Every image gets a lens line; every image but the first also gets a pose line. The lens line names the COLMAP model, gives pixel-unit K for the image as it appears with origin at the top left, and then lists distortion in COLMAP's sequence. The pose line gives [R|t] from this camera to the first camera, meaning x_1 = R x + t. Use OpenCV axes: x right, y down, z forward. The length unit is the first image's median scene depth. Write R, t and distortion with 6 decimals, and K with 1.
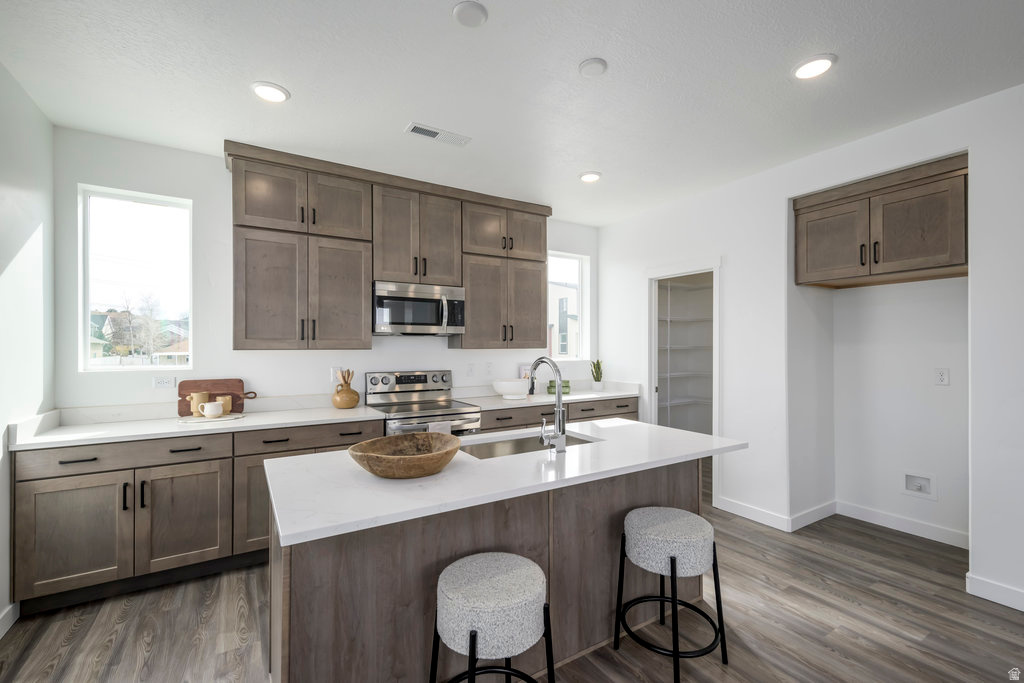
lens RADIAL K [[438.0, 0, 512.0], [0, 438.0, 341.5], [0, 0, 1]] dist [0.003759, 0.000356]
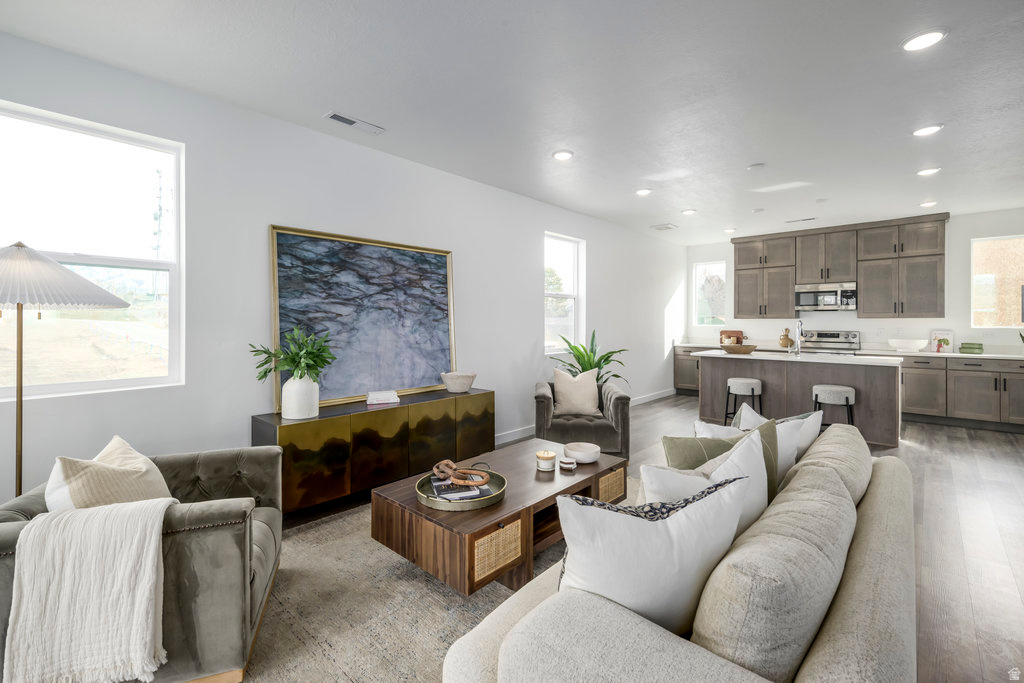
lens RADIAL K [[422.1, 0, 512.0], [0, 422.1, 341.5], [0, 0, 1]] dist [-0.000899, -0.000008]
pose [[0.249041, 0.047841, -0.967311, 1.294349], [0.014148, 0.998493, 0.053025, 0.002557], [0.968390, -0.026891, 0.247989, -0.789313]]
